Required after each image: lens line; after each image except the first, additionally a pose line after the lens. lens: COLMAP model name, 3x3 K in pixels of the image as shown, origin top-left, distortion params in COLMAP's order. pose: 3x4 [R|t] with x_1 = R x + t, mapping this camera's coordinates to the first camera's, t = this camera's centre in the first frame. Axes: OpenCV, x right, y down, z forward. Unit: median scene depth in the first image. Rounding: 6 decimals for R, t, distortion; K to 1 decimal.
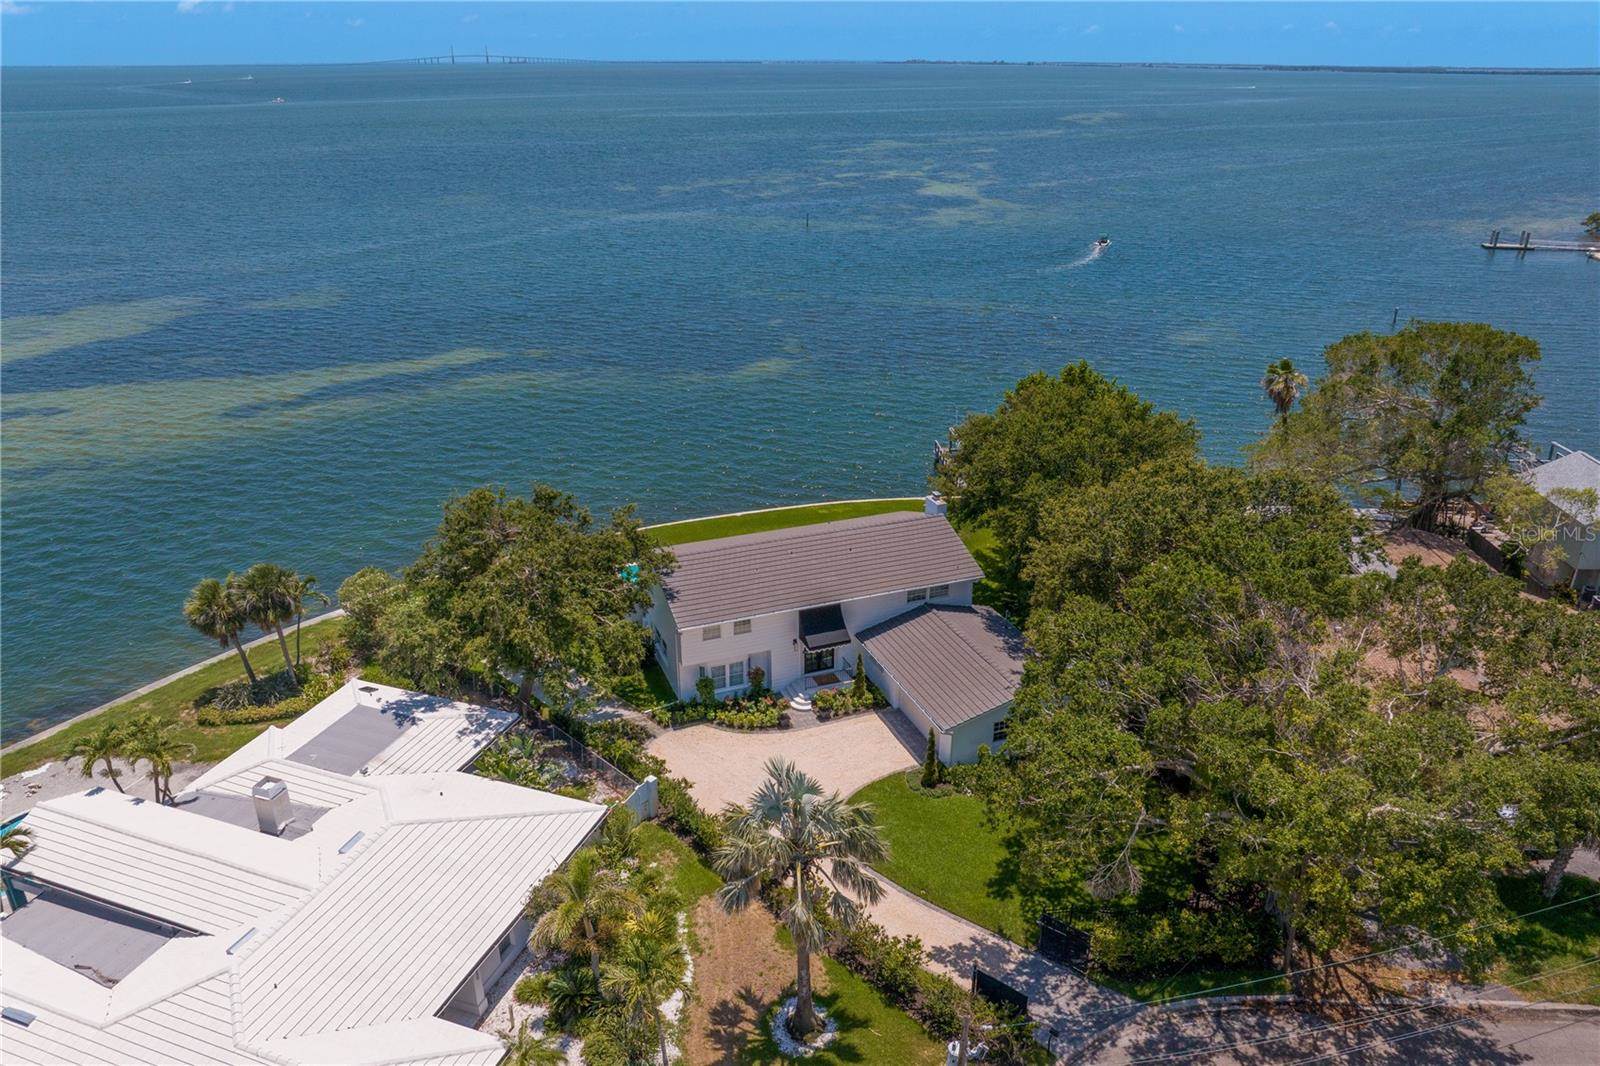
lens RADIAL K [[1110.9, 0, 800.0], [0, 1110.9, 533.0], [0, 0, 1]] dist [-0.027249, -0.001952]
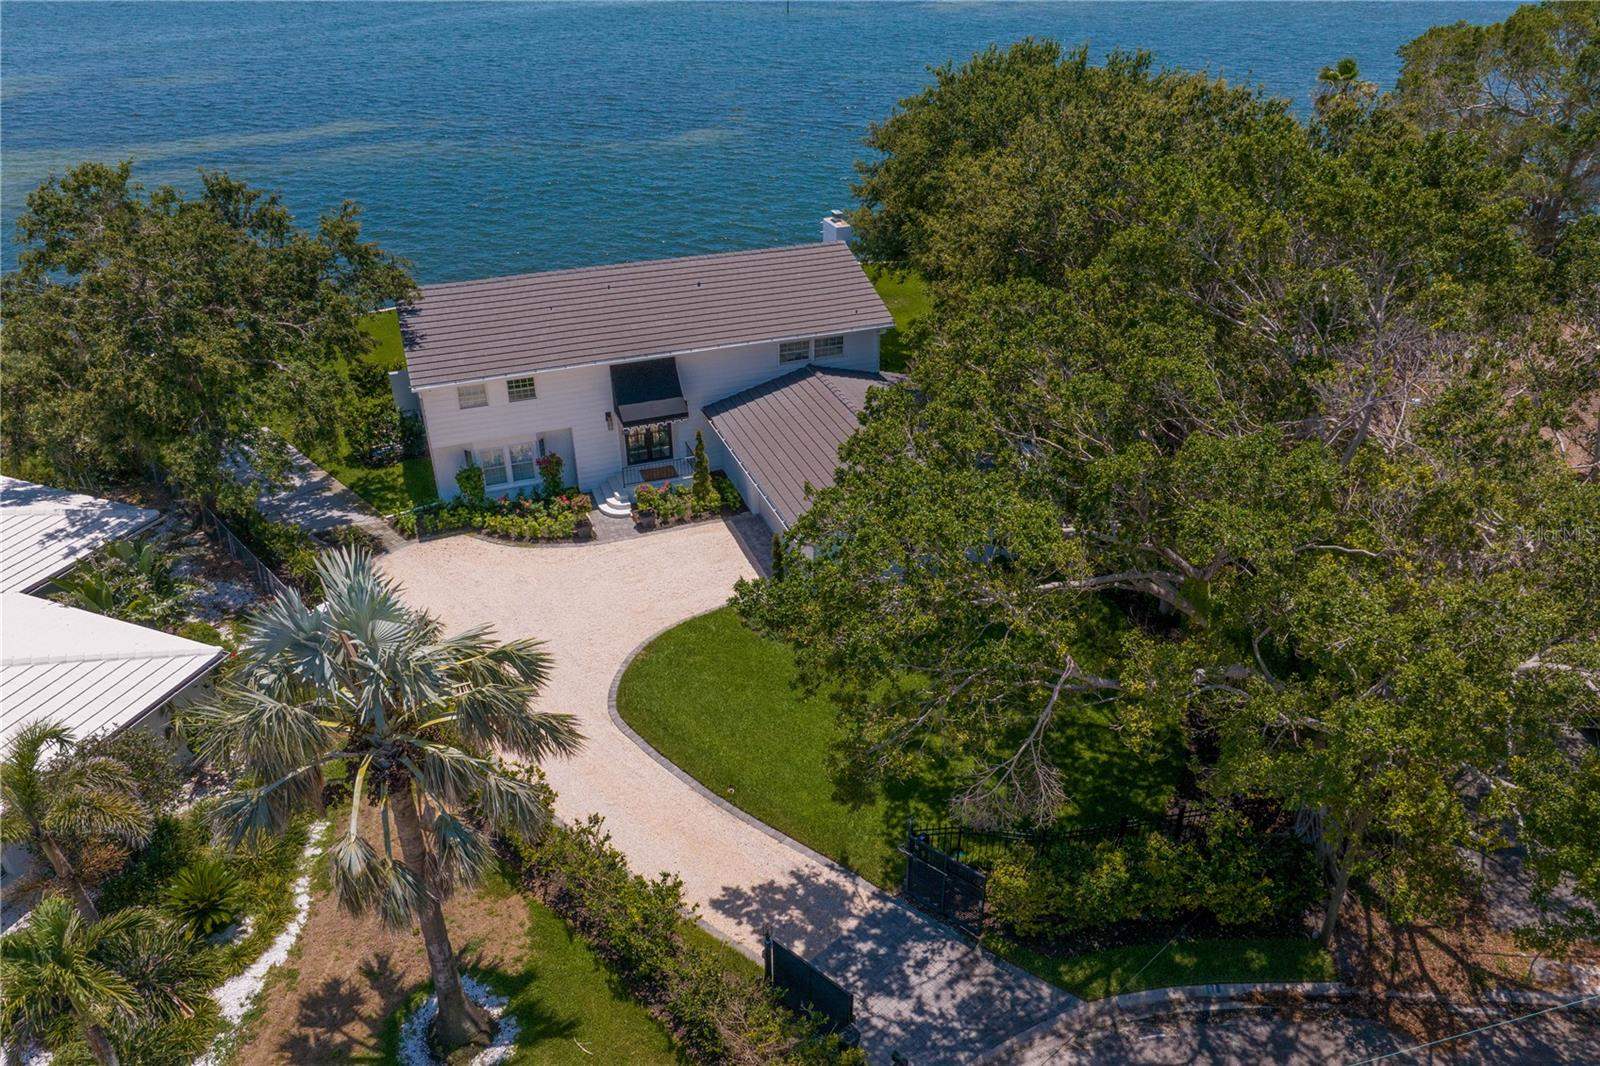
lens RADIAL K [[1100.8, 0, 810.0], [0, 1100.8, 531.5], [0, 0, 1]] dist [-0.035965, -0.000086]
pose [[0.999927, 0.007126, -0.009773, 0.174847], [-0.005857, 0.992237, 0.124223, 0.116672], [0.010582, -0.124156, 0.992206, 0.456152]]
